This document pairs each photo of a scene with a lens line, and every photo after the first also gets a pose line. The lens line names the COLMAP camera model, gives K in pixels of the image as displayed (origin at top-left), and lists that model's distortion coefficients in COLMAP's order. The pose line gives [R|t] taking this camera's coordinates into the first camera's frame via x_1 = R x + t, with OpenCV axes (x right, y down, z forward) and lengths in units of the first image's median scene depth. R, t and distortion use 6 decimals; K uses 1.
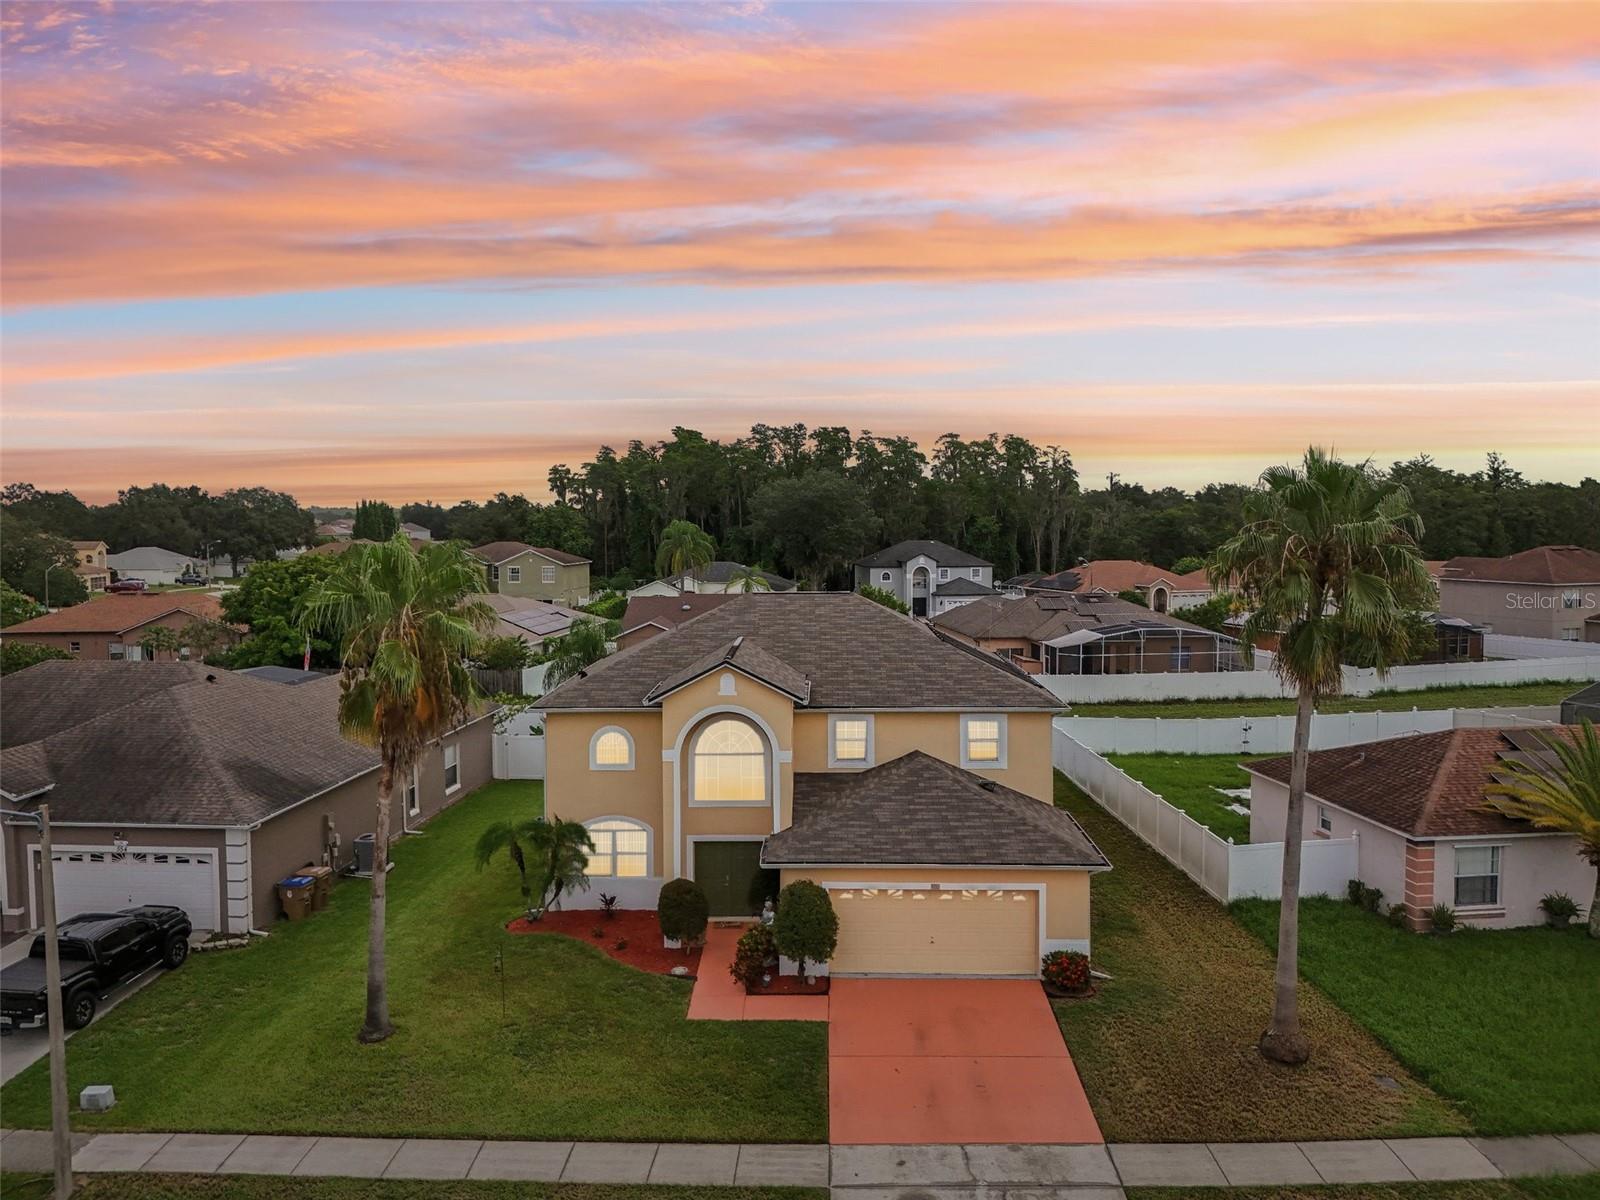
lens RADIAL K [[1153.1, 0, 811.0], [0, 1153.1, 612.6], [0, 0, 1]] dist [0.035284, -0.025598]
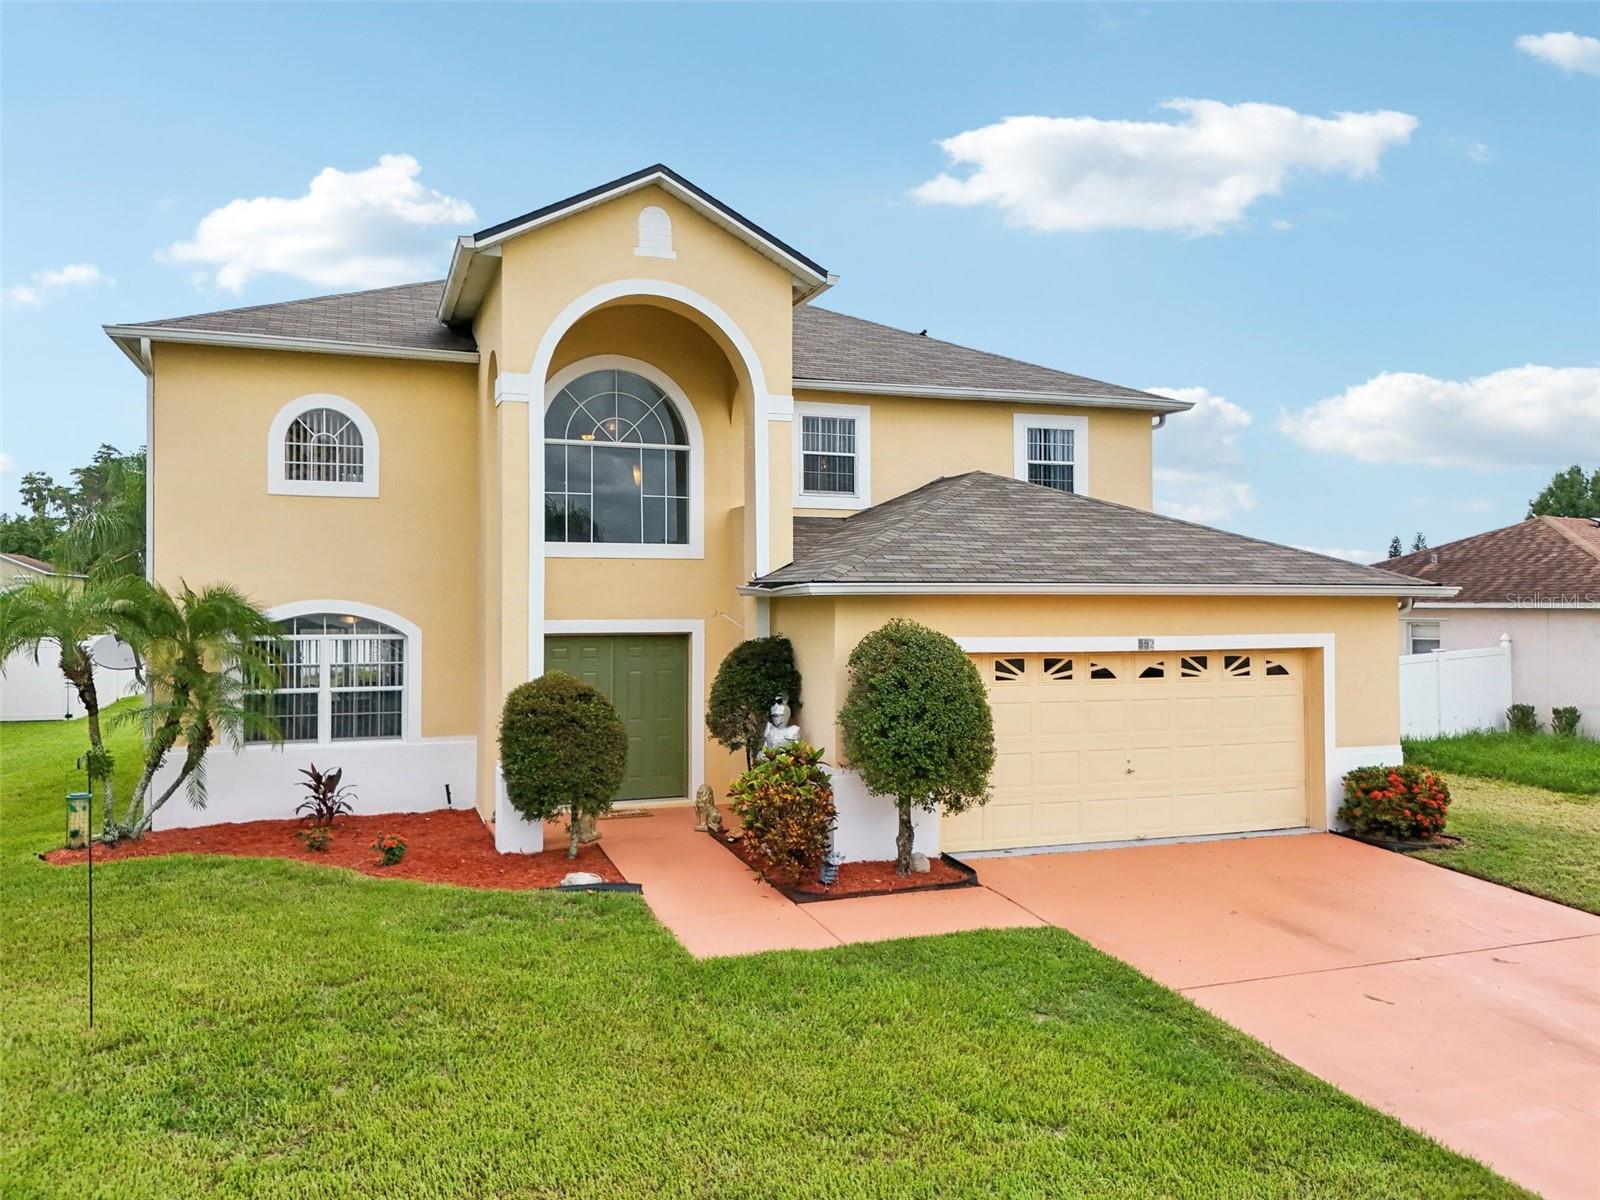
lens RADIAL K [[1153.1, 0, 800.0], [0, 1153.1, 615.7], [0, 0, 1]] dist [0.035284, -0.025598]
pose [[0.929573, 0.004228, 0.368615, -0.164885], [0.024417, 0.997032, -0.073013, 0.216999], [-0.367829, 0.076871, 0.926711, 0.523515]]
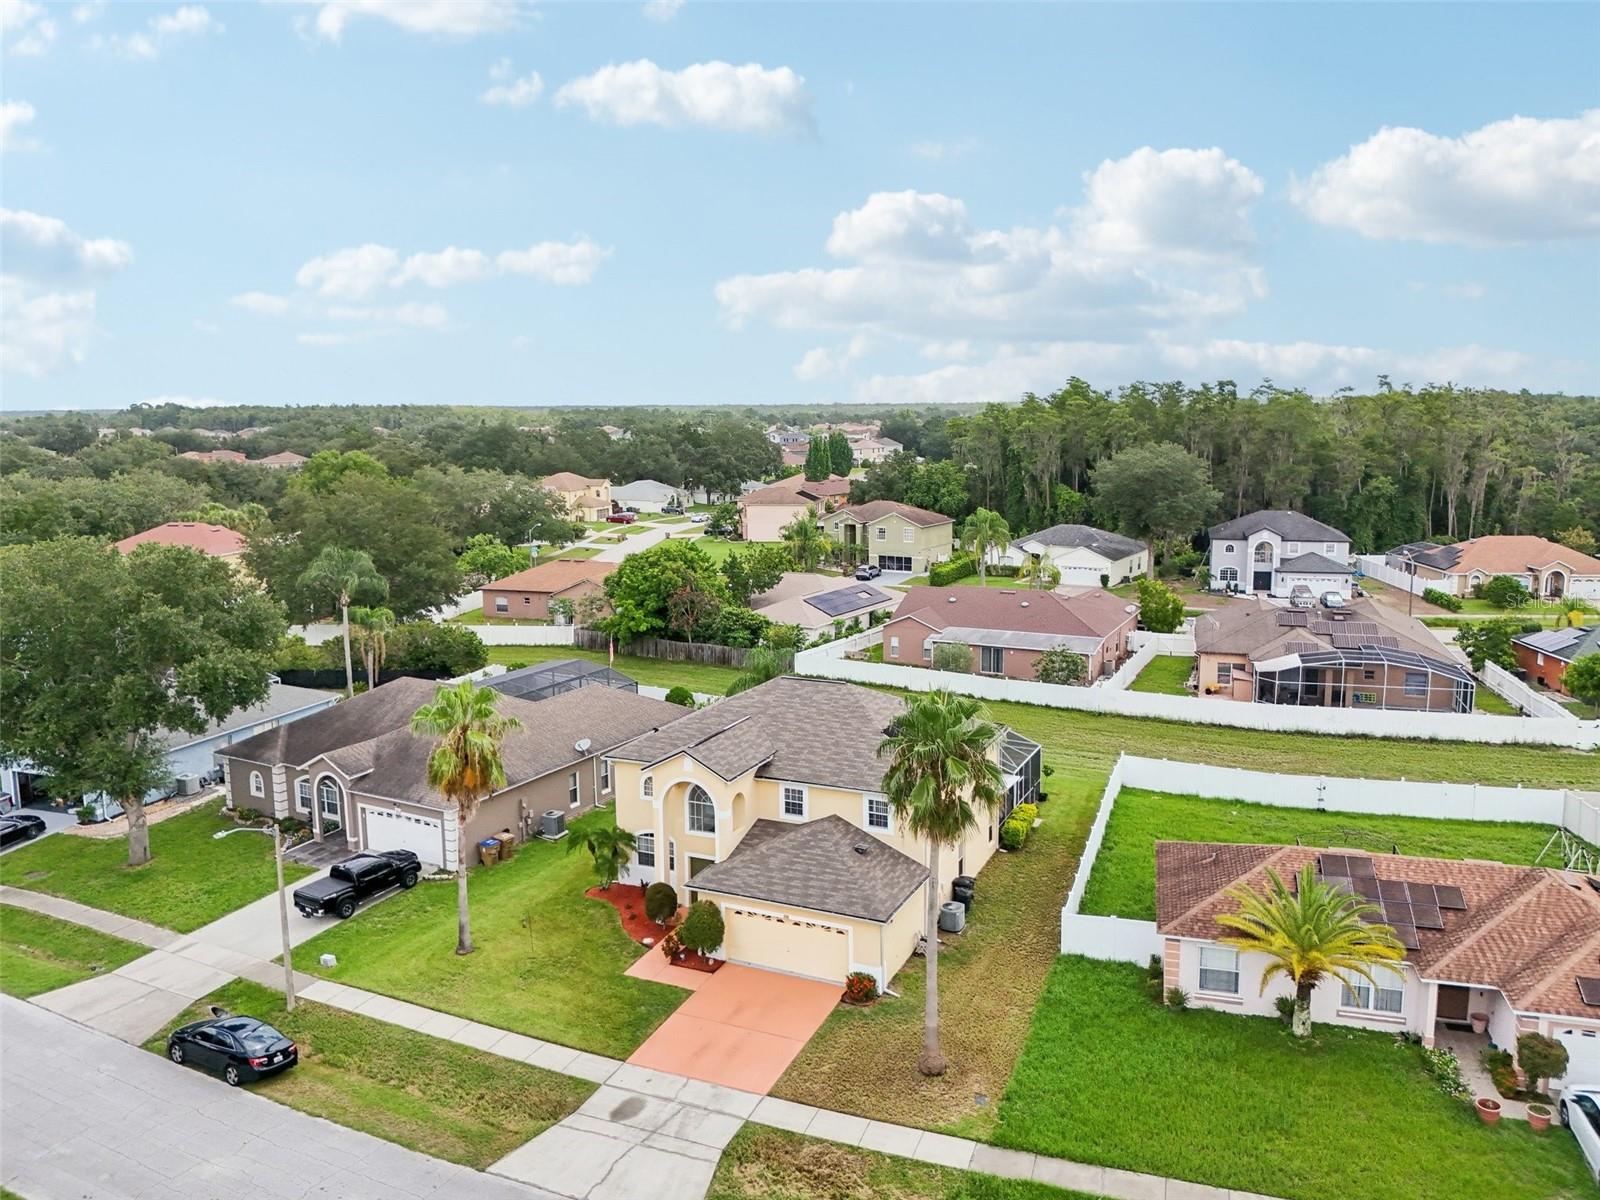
lens RADIAL K [[1153.1, 0, 822.9], [0, 1153.1, 641.9], [0, 0, 1]] dist [0.035284, -0.025598]
pose [[0.918908, 0.068656, -0.388451, 0.605090], [-0.026157, 0.993175, 0.113661, -0.248043], [0.393603, -0.094283, 0.914433, -0.278859]]
